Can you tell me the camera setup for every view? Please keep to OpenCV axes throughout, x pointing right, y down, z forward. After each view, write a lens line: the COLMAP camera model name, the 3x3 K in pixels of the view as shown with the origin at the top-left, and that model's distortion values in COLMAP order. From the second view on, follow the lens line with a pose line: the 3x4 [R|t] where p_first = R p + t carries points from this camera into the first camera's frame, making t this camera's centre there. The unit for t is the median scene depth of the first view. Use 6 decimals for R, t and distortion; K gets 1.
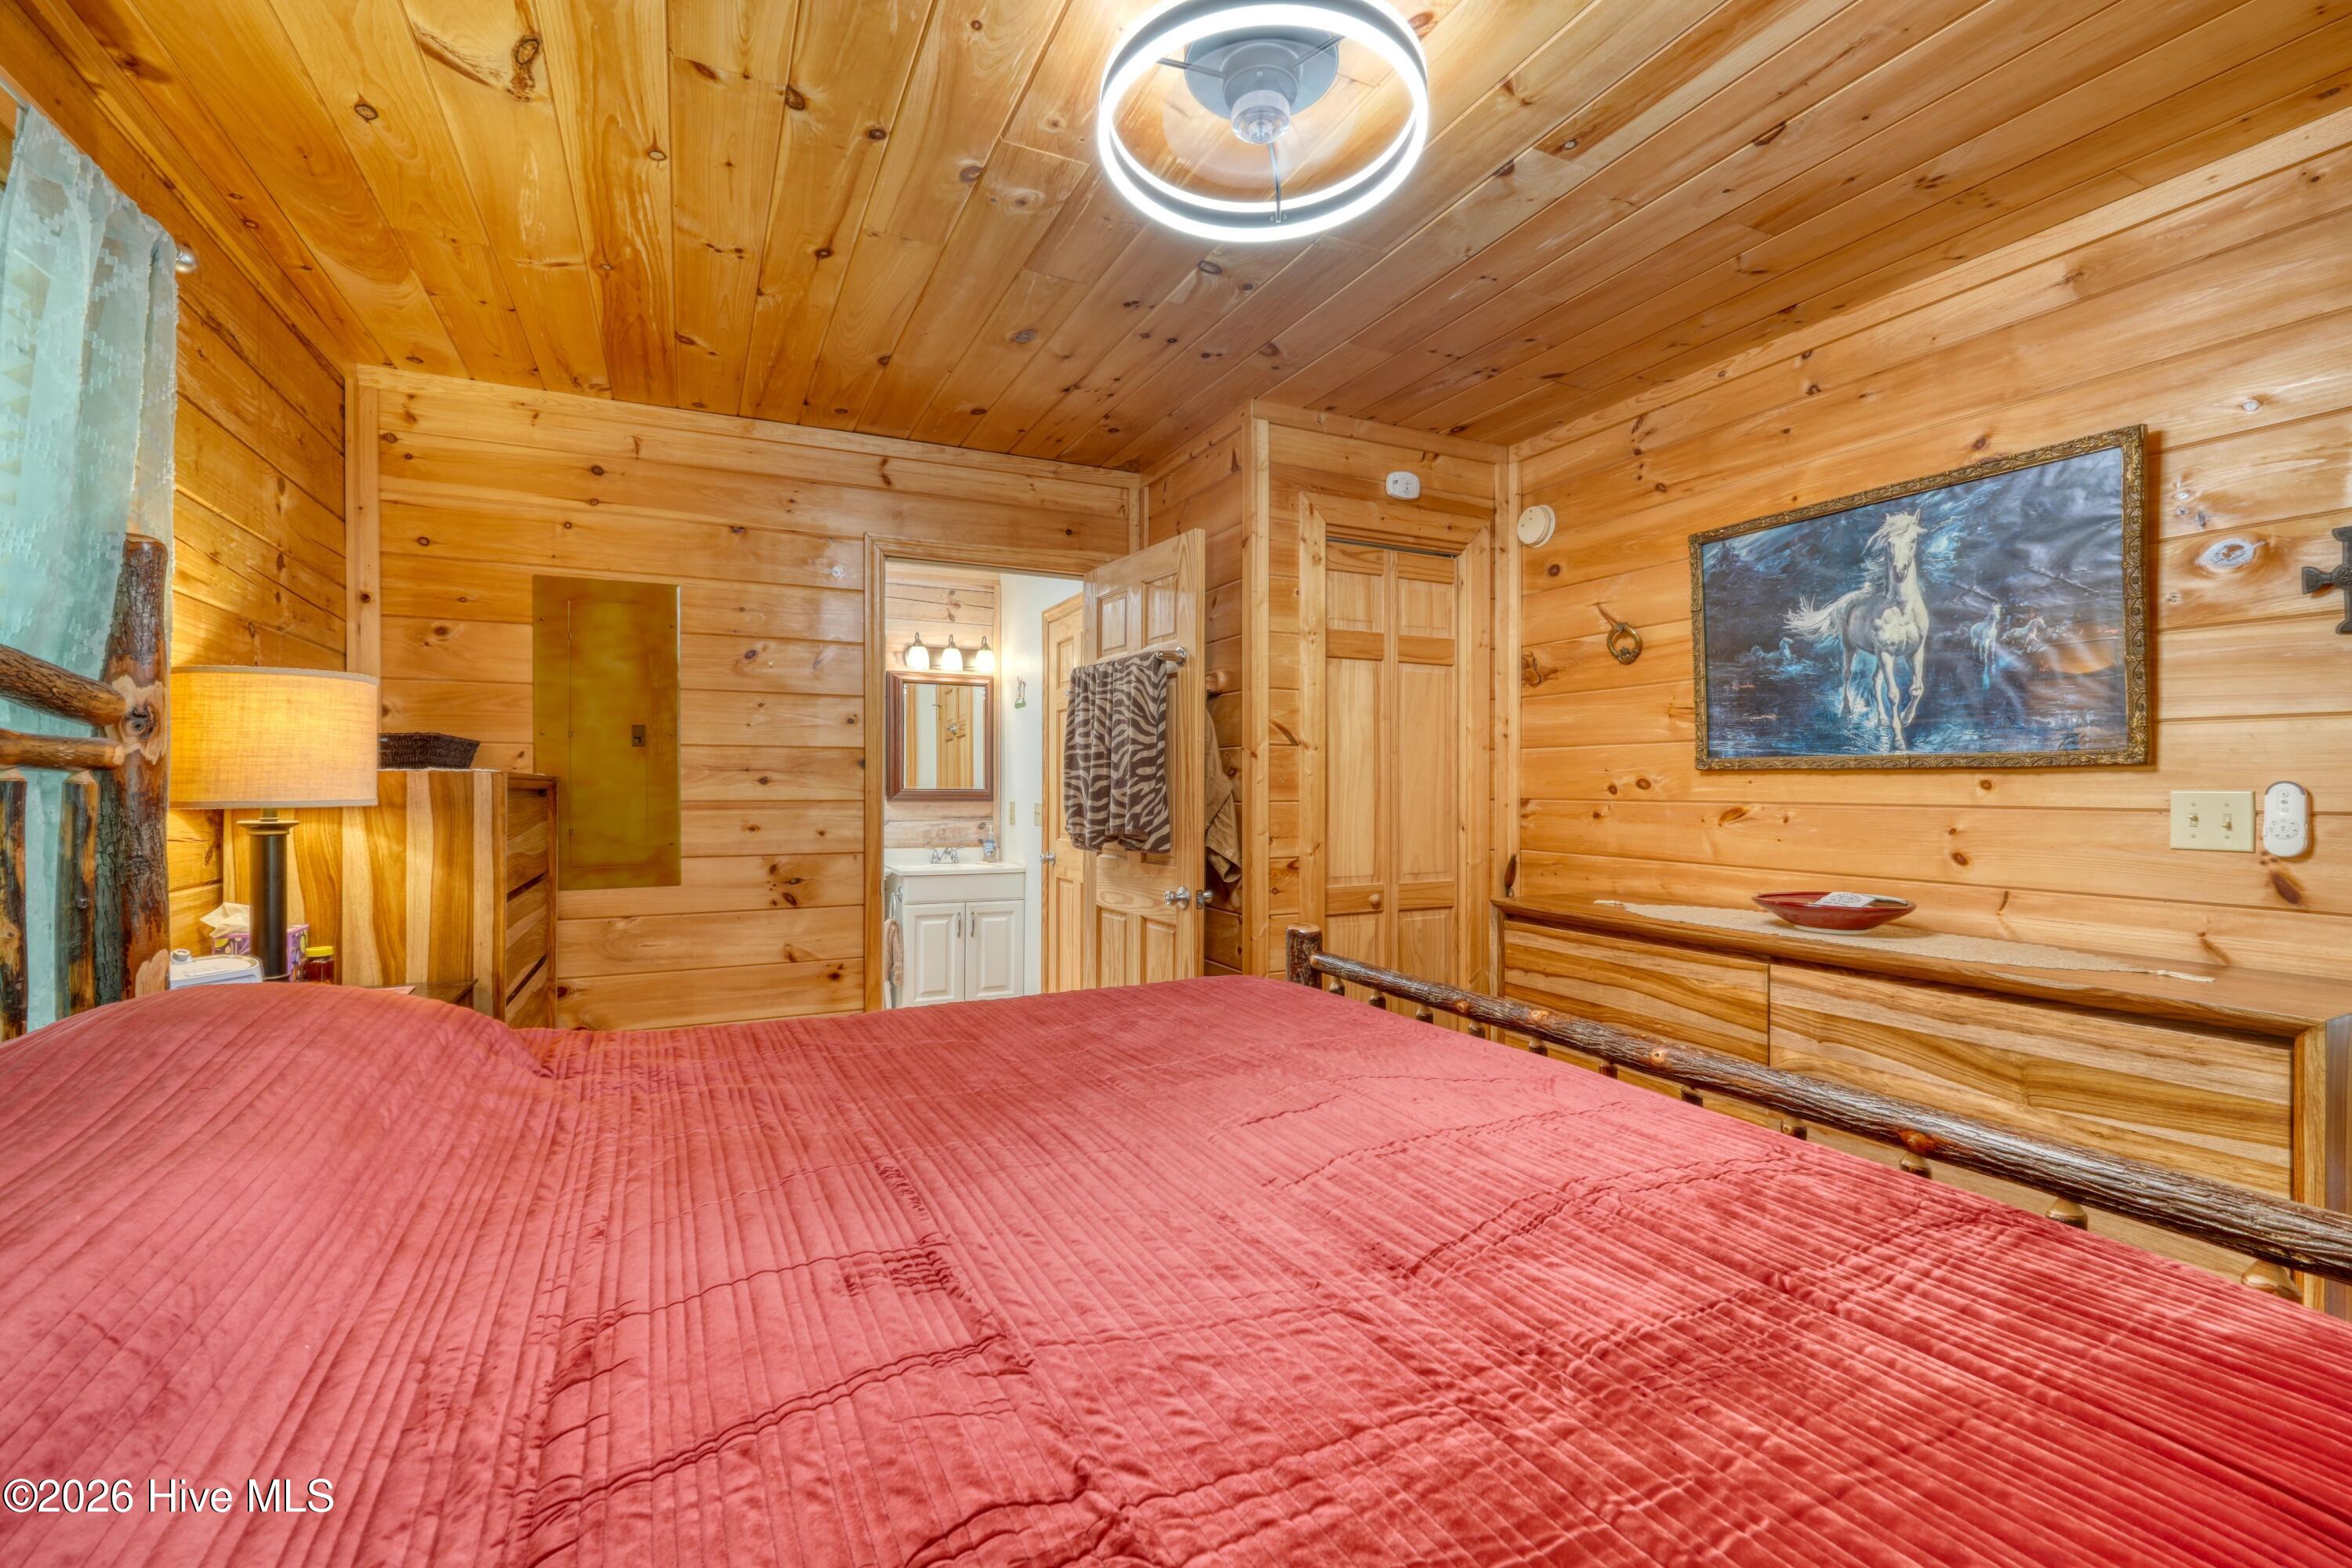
lens RADIAL K [[996.9, 0, 1178.8], [0, 996.9, 781.9], [0, 0, 1]] dist [-0.007213, 0.004225]
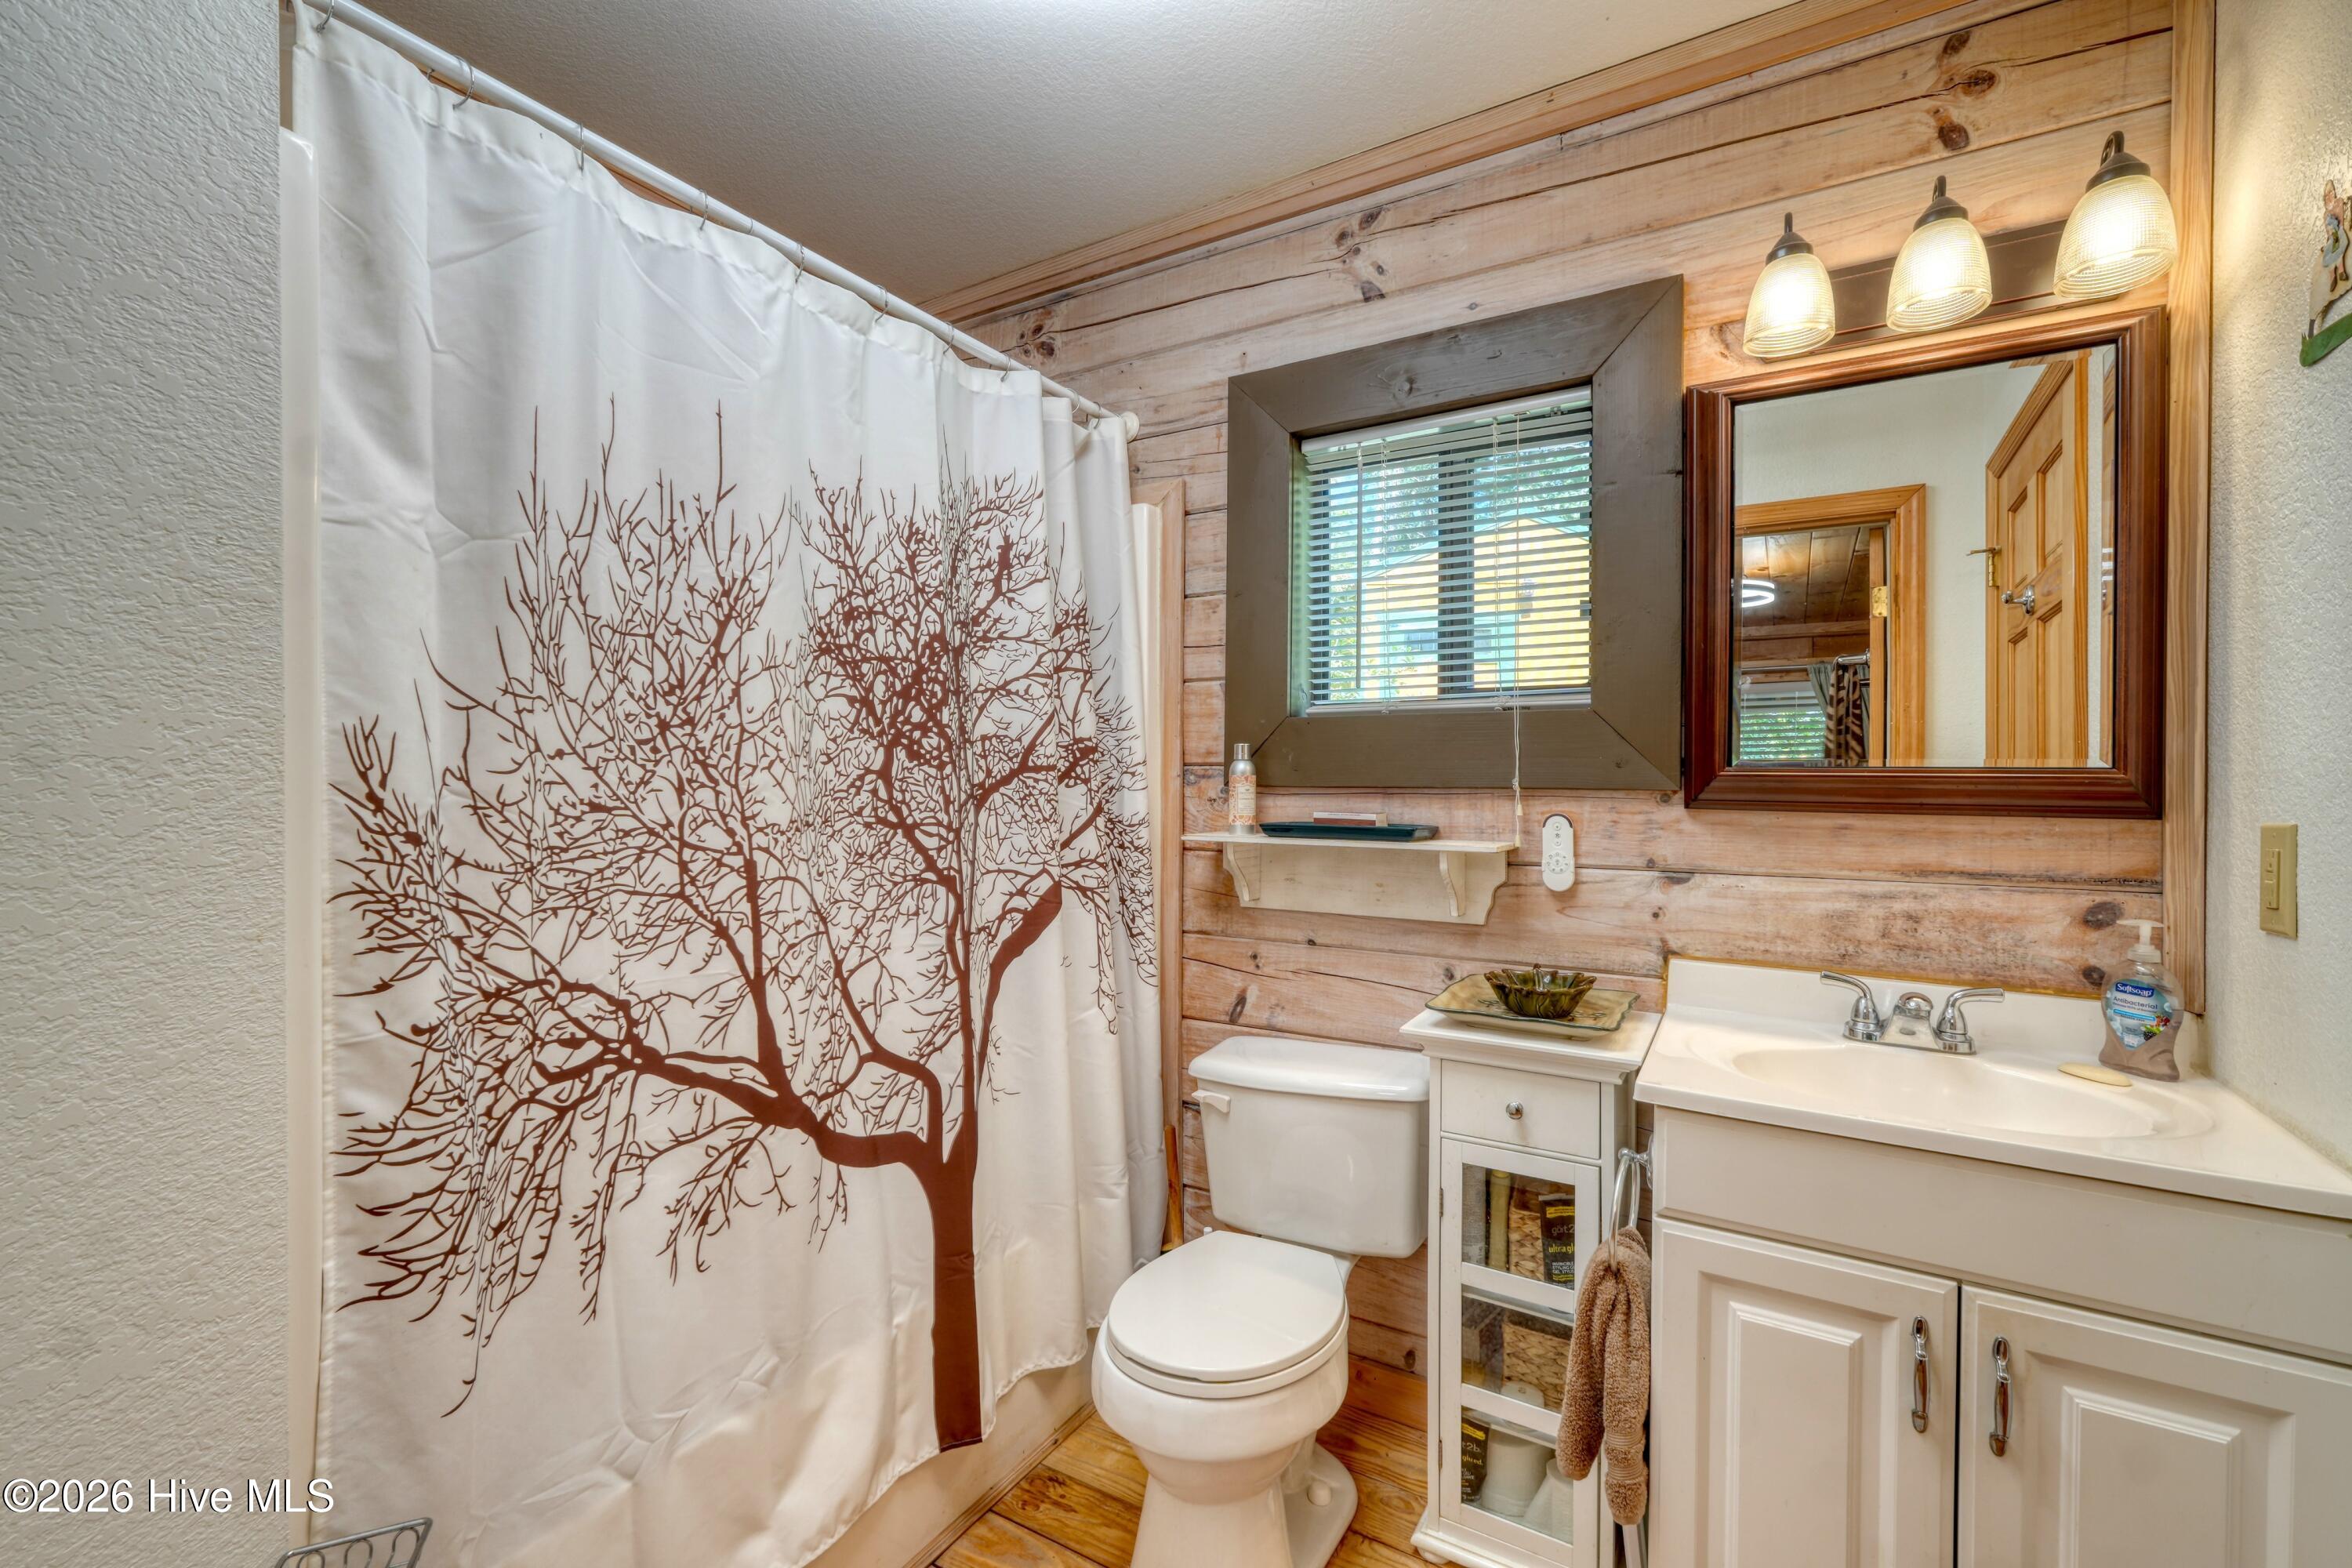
lens RADIAL K [[996.9, 0, 1184.8], [0, 996.9, 782.8], [0, 0, 1]] dist [-0.007213, 0.004225]
pose [[0.536623, 0.000985, -0.843822, -0.112497], [0.002156, 0.999994, 0.002538, 0.010189], [0.843819, -0.003181, 0.536618, 0.681355]]
